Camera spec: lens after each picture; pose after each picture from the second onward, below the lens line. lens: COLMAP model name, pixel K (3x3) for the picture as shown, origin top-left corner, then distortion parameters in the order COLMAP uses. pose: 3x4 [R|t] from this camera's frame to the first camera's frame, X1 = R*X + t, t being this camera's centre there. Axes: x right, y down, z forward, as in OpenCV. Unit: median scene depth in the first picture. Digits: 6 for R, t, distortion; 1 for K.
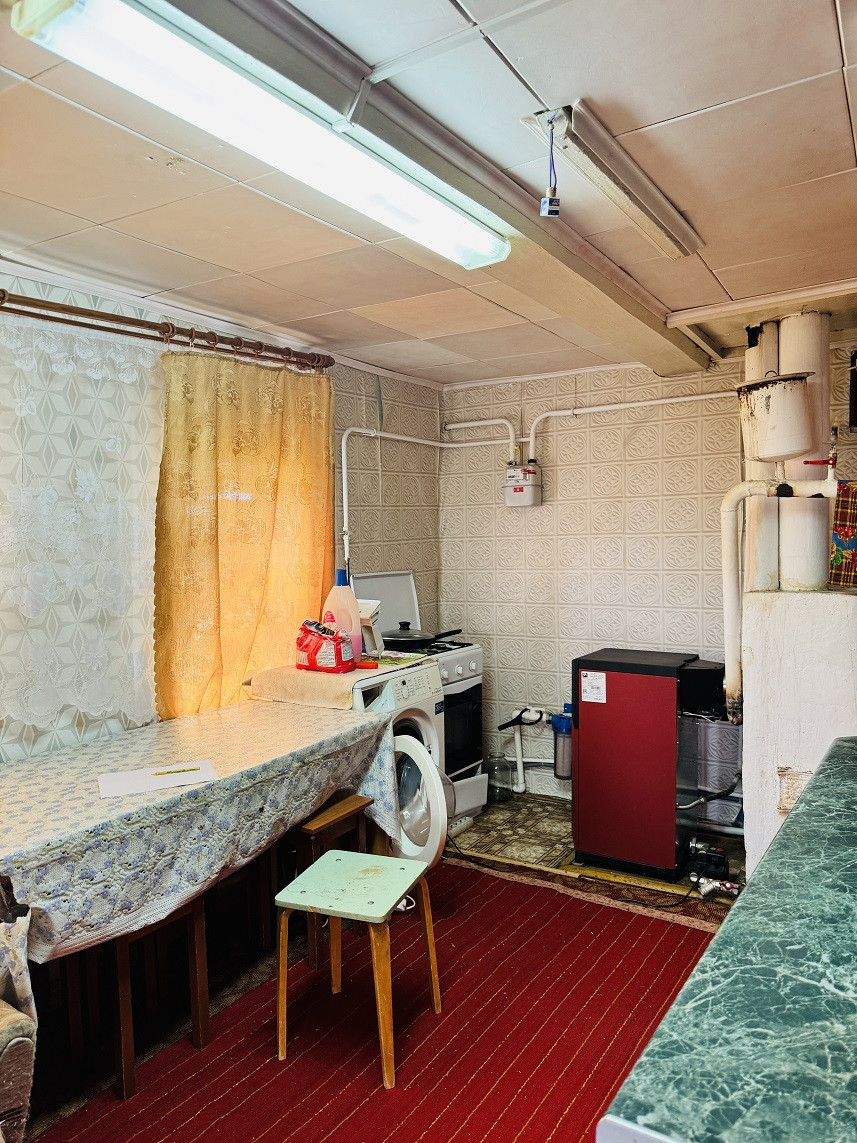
lens RADIAL K [[811.8, 0, 428.1], [0, 811.8, 571.9], [0, 0, 1]] dist [0.013323, 0.004168]
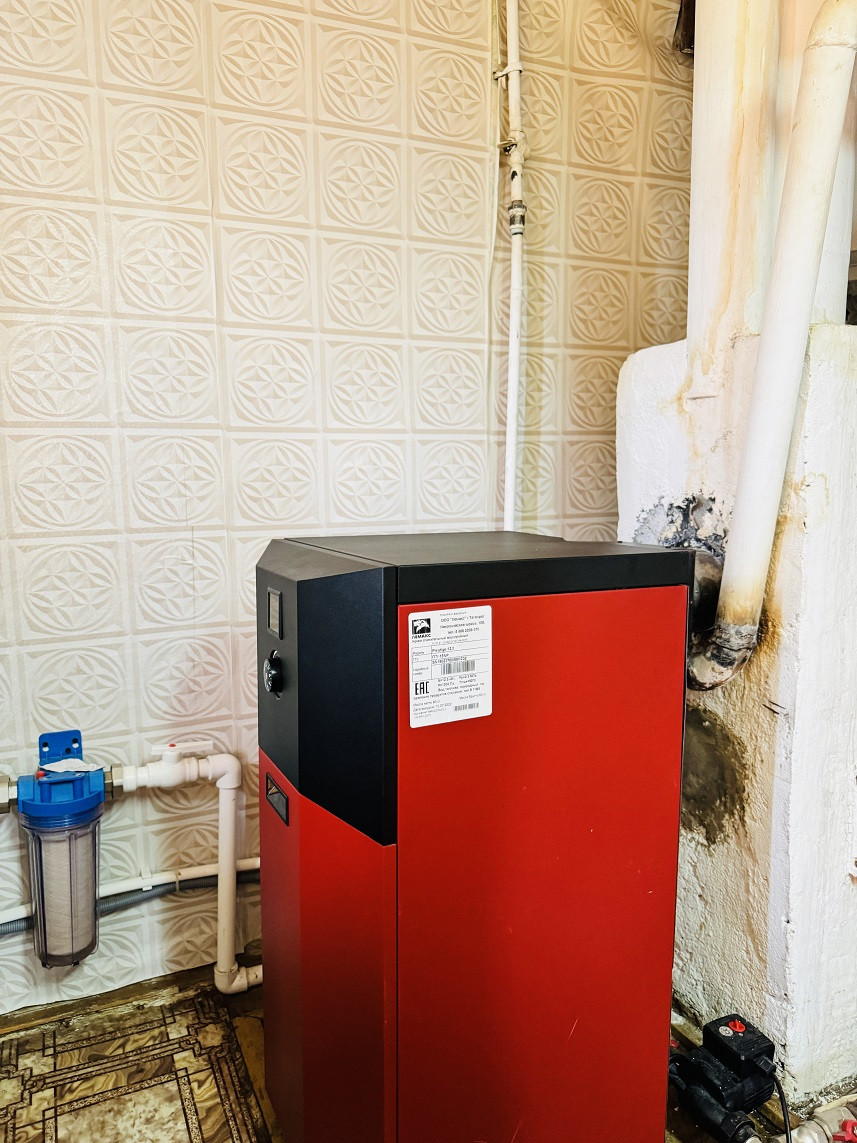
lens RADIAL K [[811.8, 0, 426.9], [0, 811.8, 570.9], [0, 0, 1]] dist [0.013323, 0.004168]
pose [[0.564891, -0.103676, 0.818626, -0.009502], [0.030598, 0.994025, 0.104775, 0.075748], [-0.824598, -0.034138, 0.564688, 0.776292]]
